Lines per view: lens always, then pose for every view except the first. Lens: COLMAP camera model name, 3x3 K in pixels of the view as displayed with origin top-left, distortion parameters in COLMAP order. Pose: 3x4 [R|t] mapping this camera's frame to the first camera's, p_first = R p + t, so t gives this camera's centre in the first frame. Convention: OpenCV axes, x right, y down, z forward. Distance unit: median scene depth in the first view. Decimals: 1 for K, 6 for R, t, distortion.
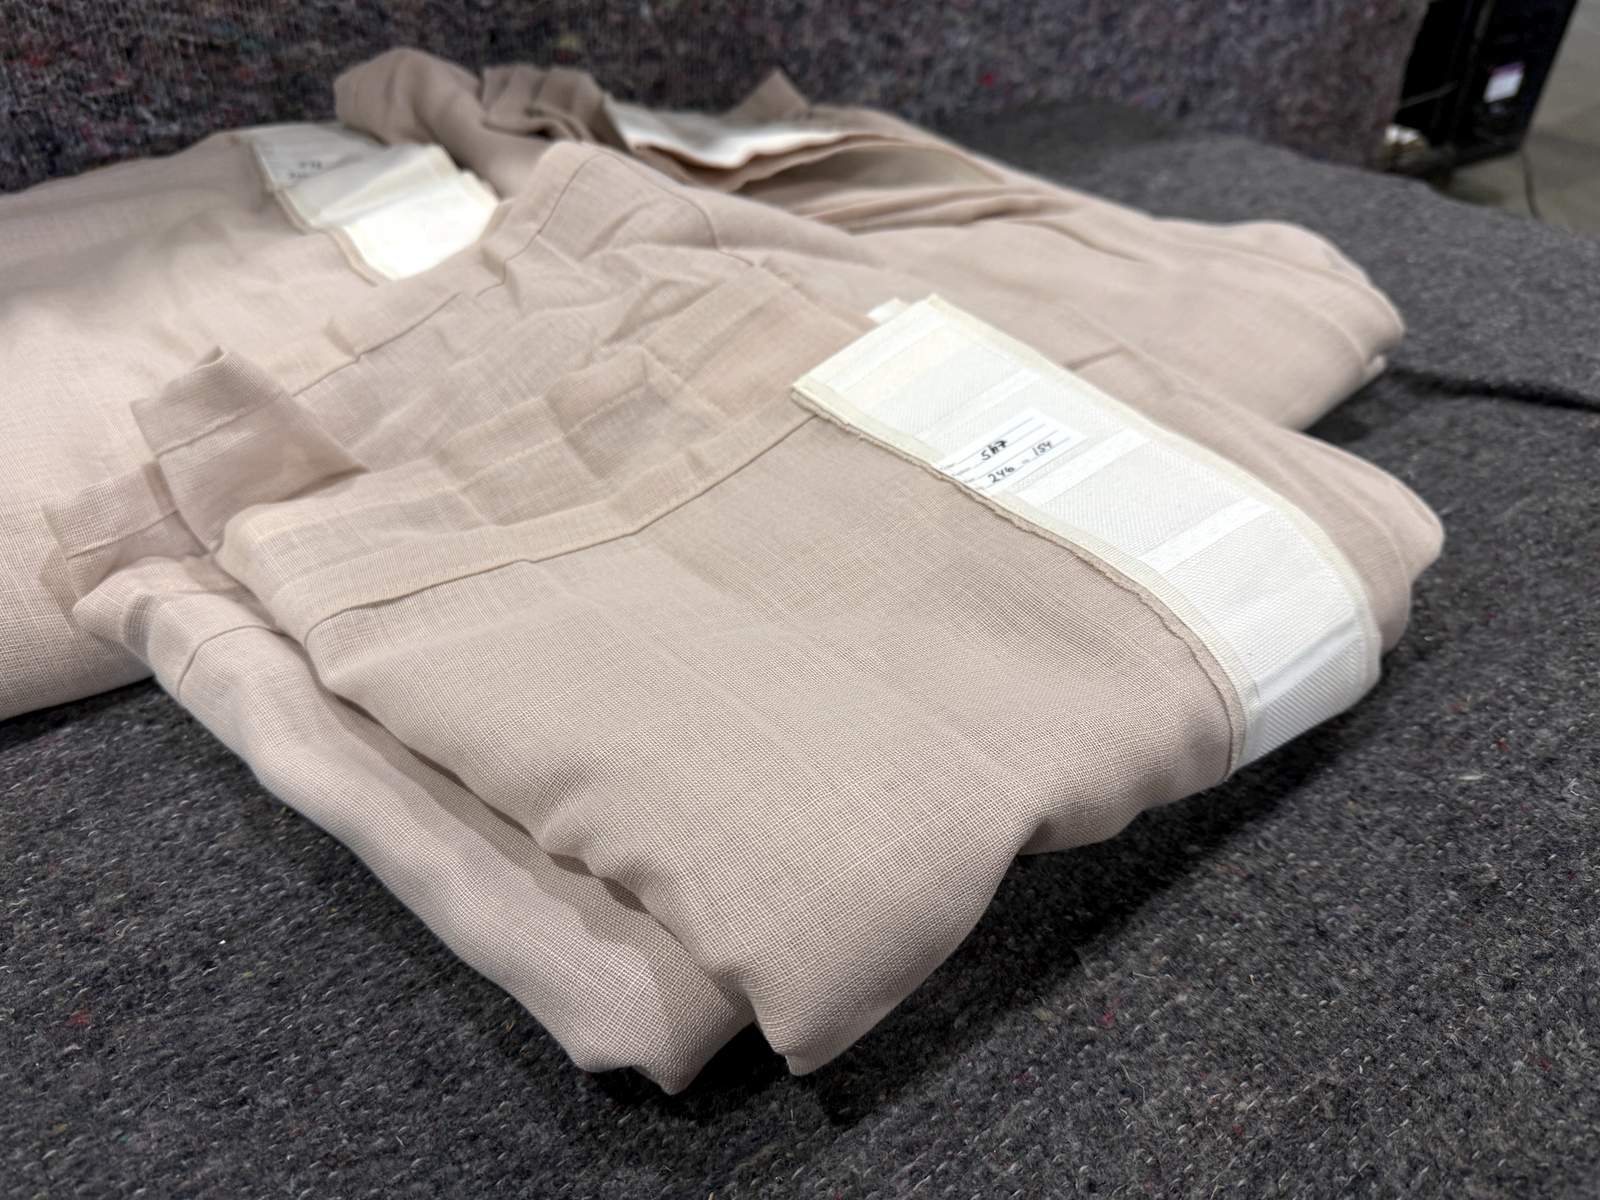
lens RADIAL K [[1126.8, 0, 738.6], [0, 1126.8, 596.6], [0, 0, 1]] dist [-0.020077, 0.001416]
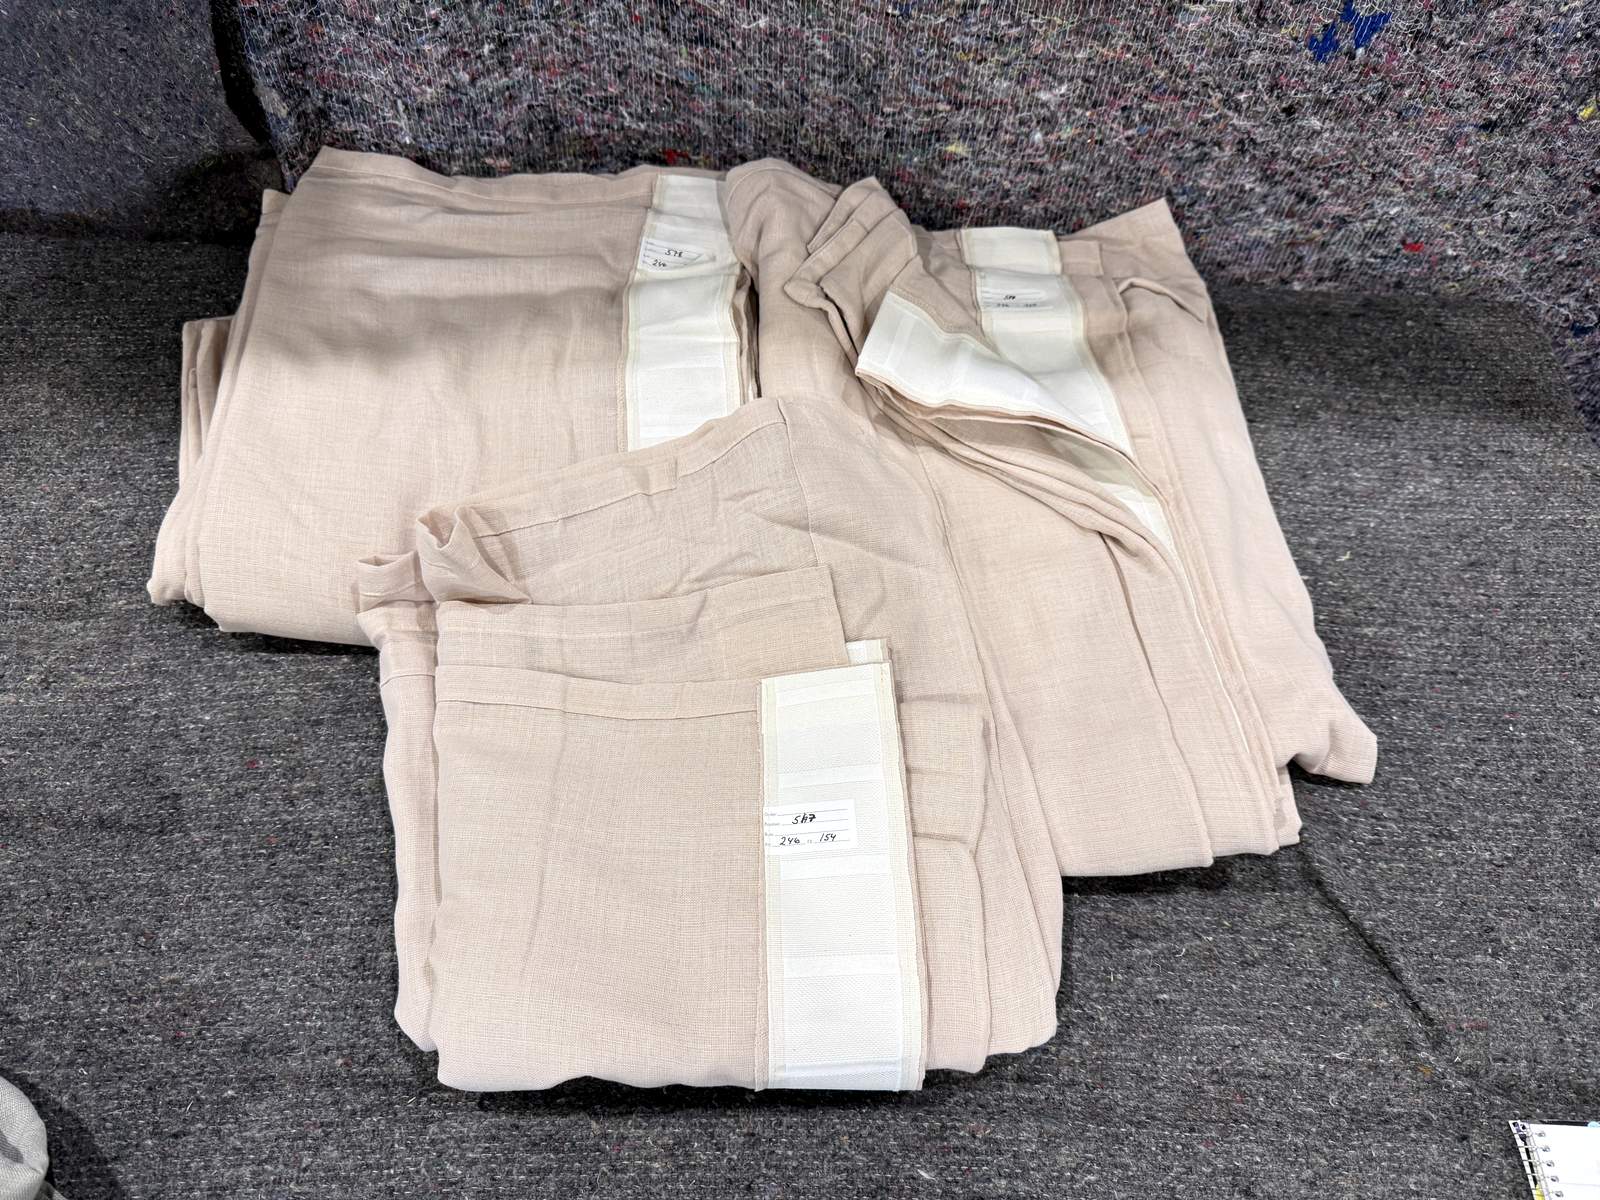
lens RADIAL K [[1122.0, 0, 792.5], [0, 1122.0, 534.8], [0, 0, 1]] dist [-0.003691, -0.003214]
pose [[0.820523, 0.476766, -0.315335, 0.297332], [-0.359574, 0.859345, 0.363638, -0.590573], [0.444352, -0.184987, 0.876545, -0.163529]]
